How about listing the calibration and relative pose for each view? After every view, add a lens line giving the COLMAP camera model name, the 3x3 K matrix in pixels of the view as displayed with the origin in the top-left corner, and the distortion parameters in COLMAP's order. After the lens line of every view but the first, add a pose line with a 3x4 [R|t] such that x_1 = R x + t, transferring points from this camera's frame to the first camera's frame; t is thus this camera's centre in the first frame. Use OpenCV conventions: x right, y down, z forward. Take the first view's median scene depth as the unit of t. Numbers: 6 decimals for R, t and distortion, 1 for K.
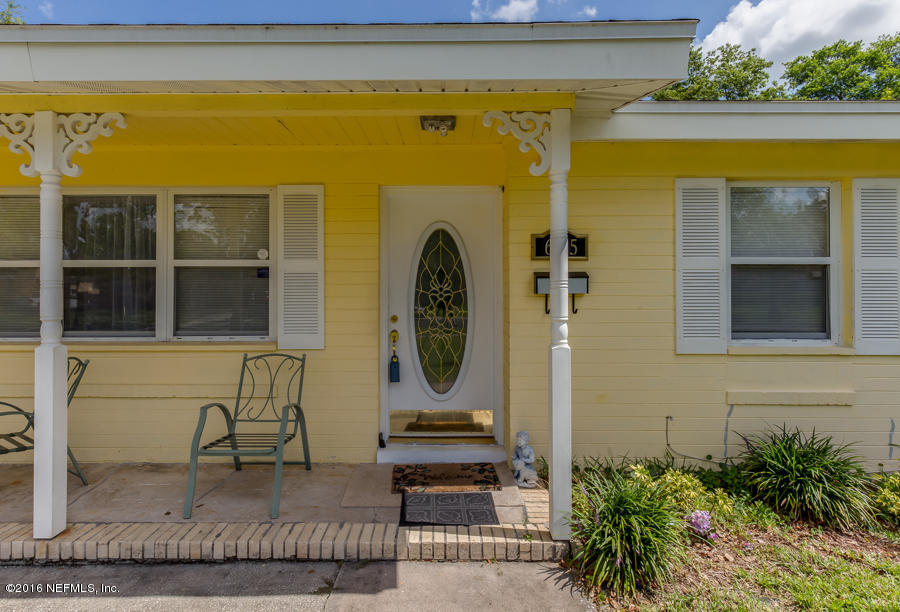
lens RADIAL K [[477.4, 0, 441.0], [0, 477.4, 278.0], [0, 0, 1]] dist [0.004927, 0.001547]
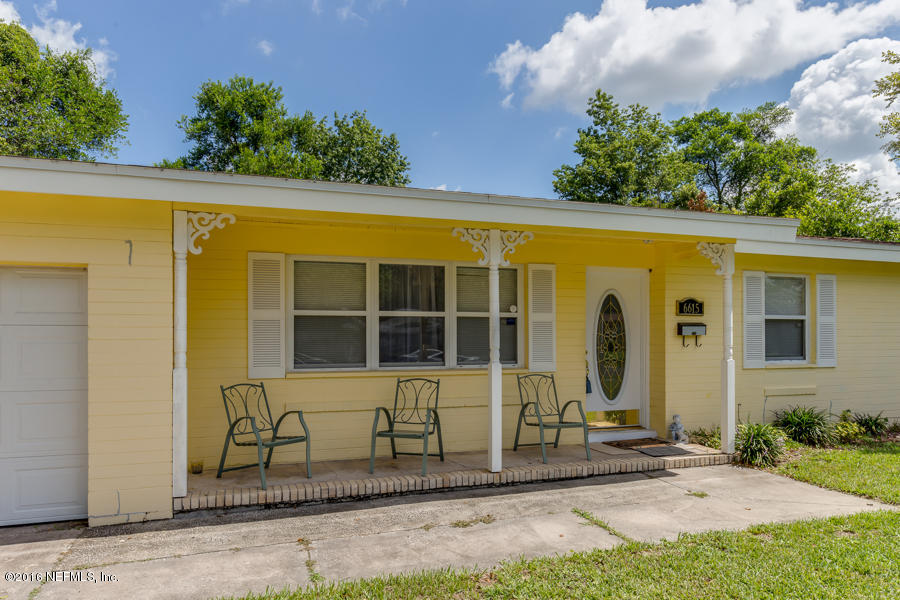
lens RADIAL K [[647.2, 0, 442.0], [0, 647.2, 327.2], [0, 0, 1]] dist [-0.004383, -0.004667]
pose [[0.939275, 0.004538, 0.343135, -1.373597], [-0.004232, 0.999990, -0.001641, 0.011780], [-0.343139, 0.000089, 0.939285, -0.867121]]
